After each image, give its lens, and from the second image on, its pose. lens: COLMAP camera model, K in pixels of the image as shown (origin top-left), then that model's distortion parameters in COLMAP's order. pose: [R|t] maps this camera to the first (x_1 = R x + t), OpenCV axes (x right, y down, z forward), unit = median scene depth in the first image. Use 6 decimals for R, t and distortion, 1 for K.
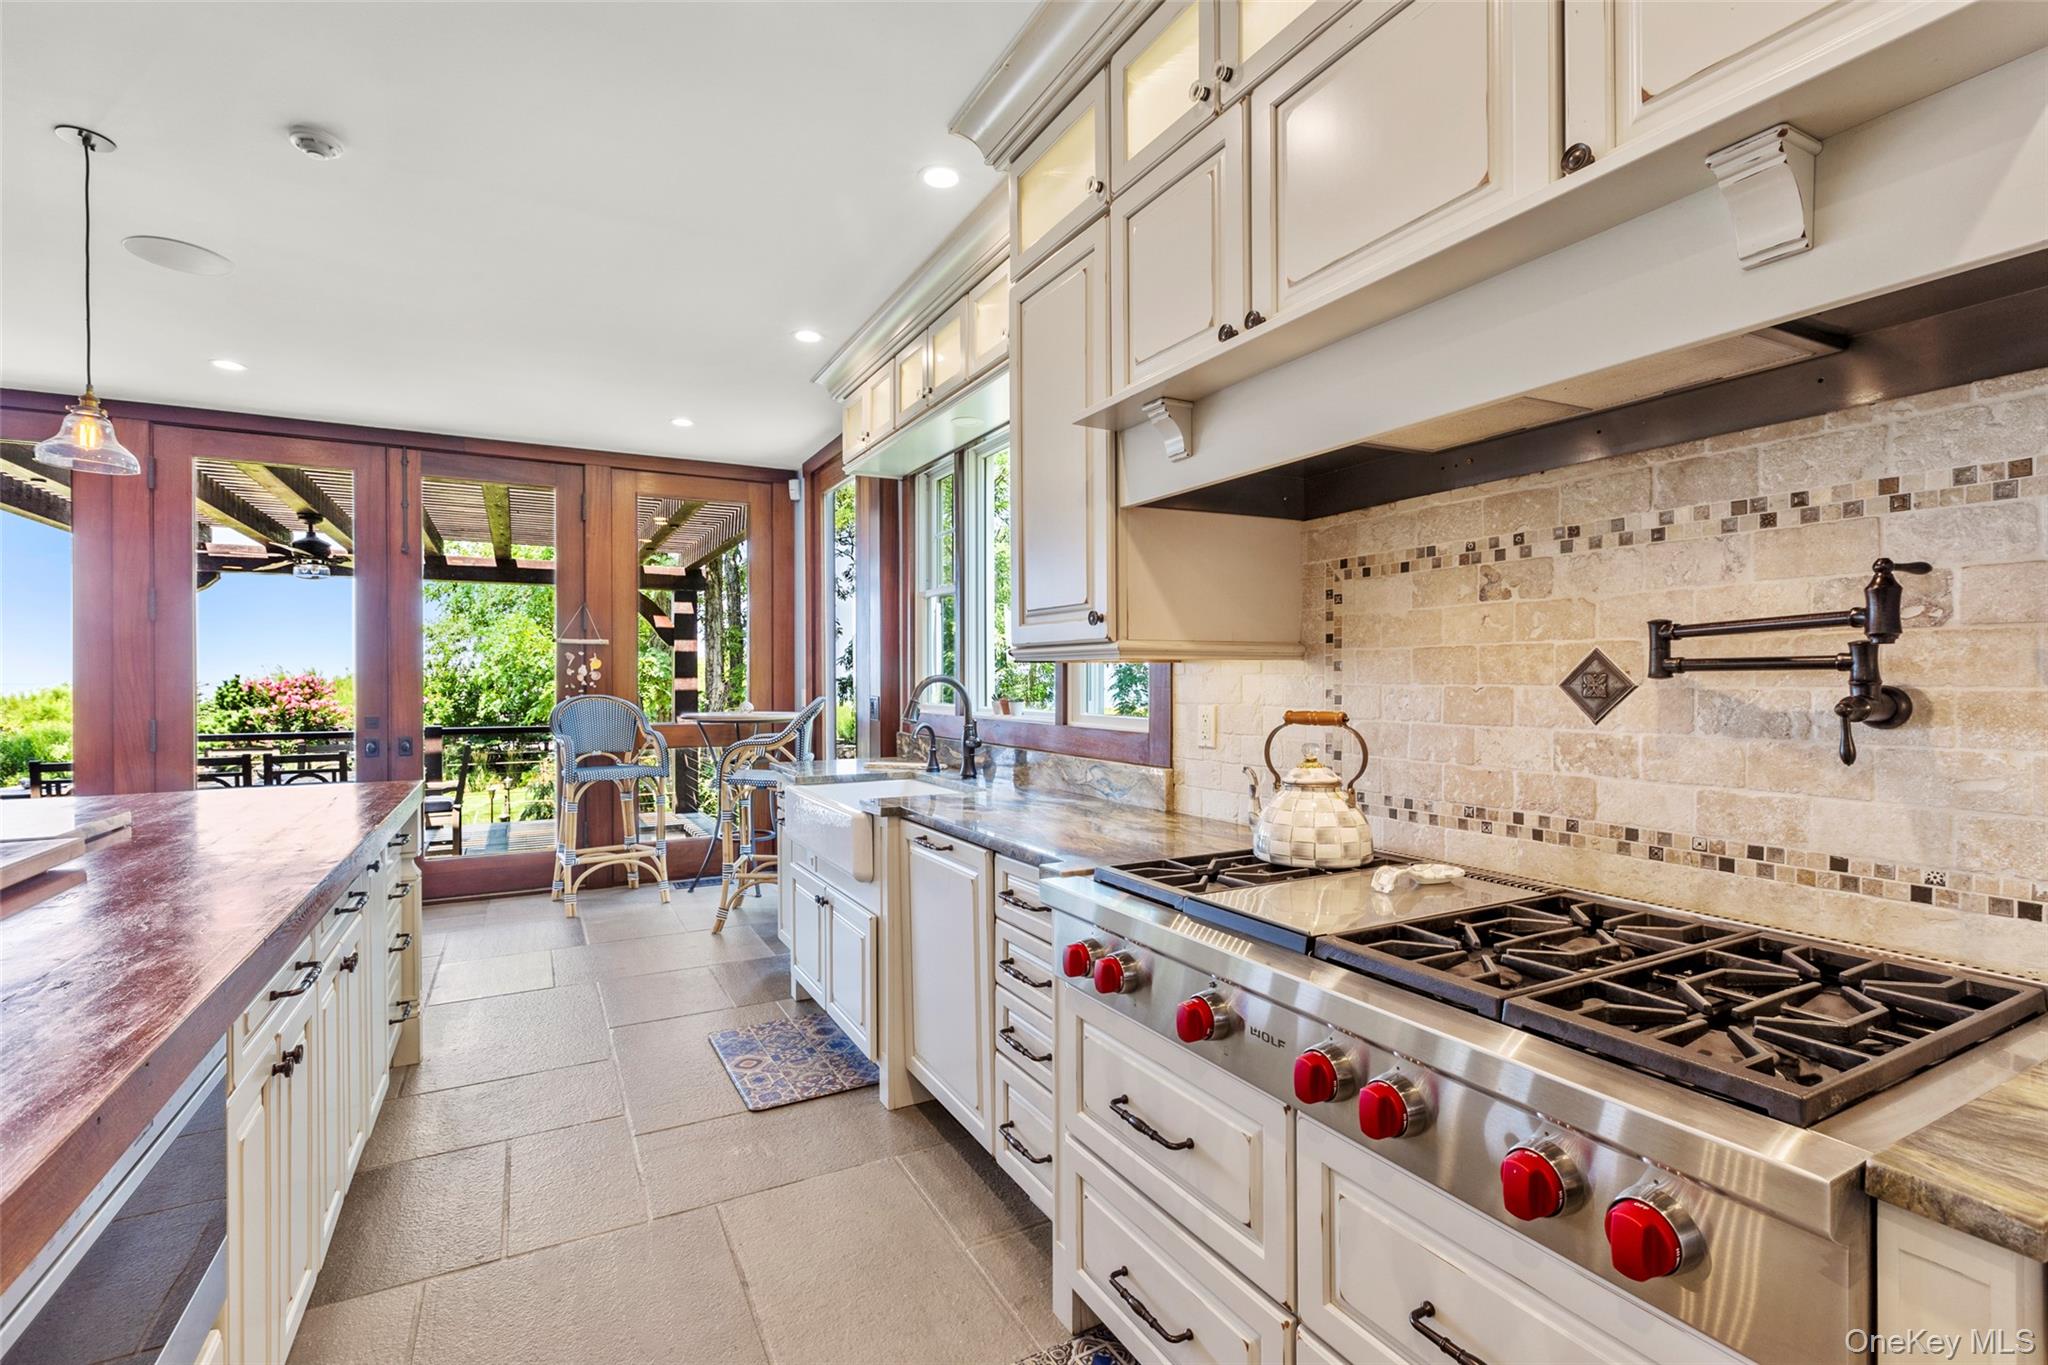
lens RADIAL K [[926.0, 0, 1030.6], [0, 926.0, 681.8], [0, 0, 1]] dist [-0.003383, -0.000632]
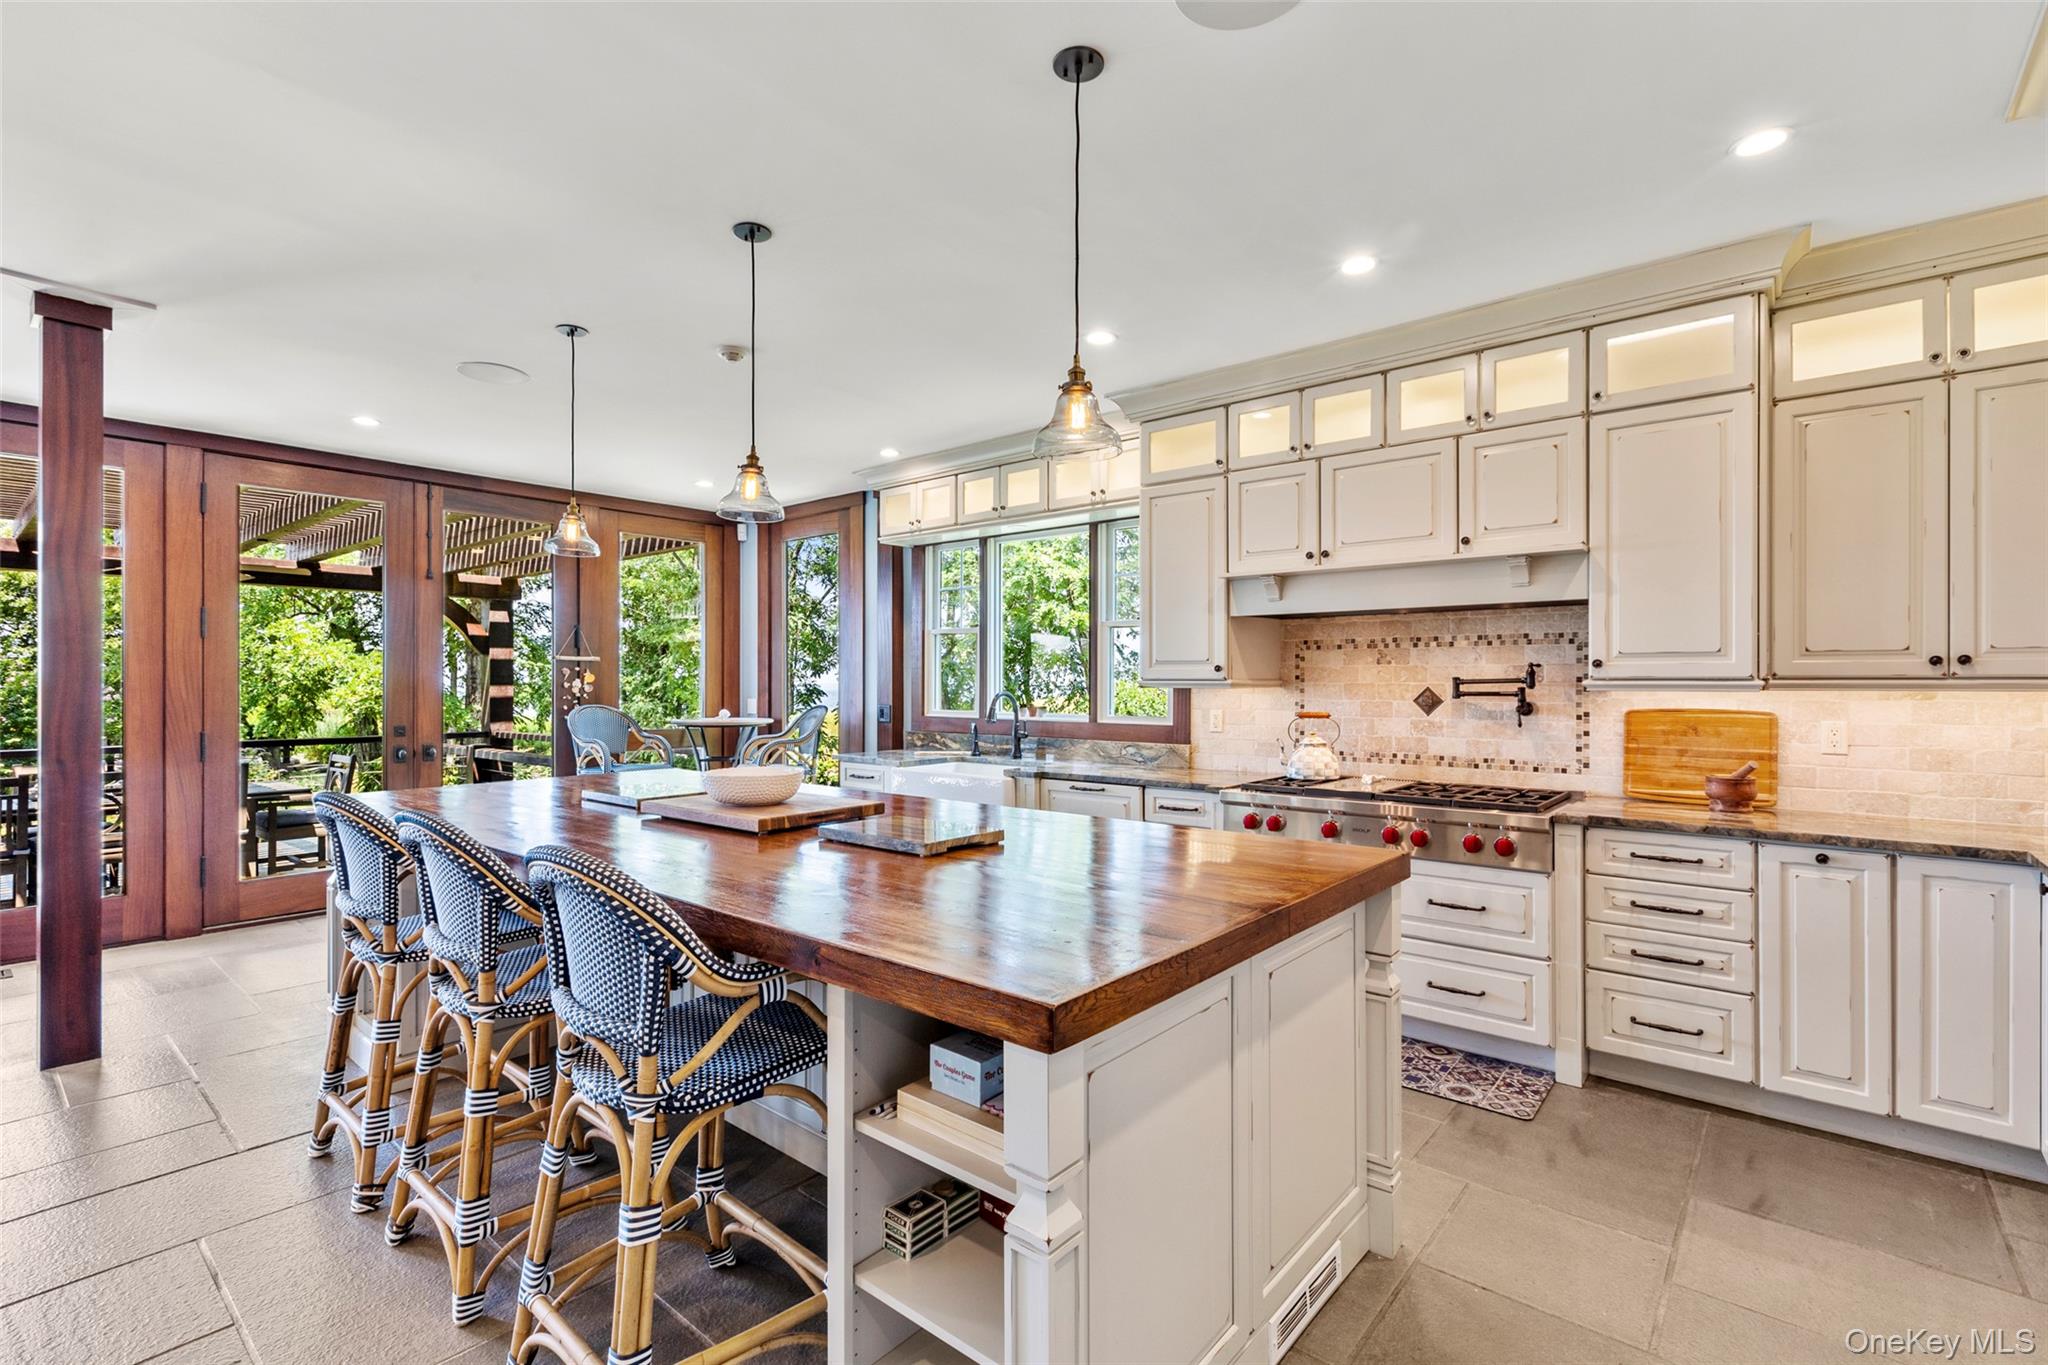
lens RADIAL K [[926.0, 0, 1033.1], [0, 926.0, 677.6], [0, 0, 1]] dist [-0.003383, -0.000632]
pose [[0.927903, 0.003384, 0.372806, -1.222632], [-0.000689, 0.999973, -0.007362, -0.036806], [-0.372821, 0.006574, 0.927880, -0.871165]]
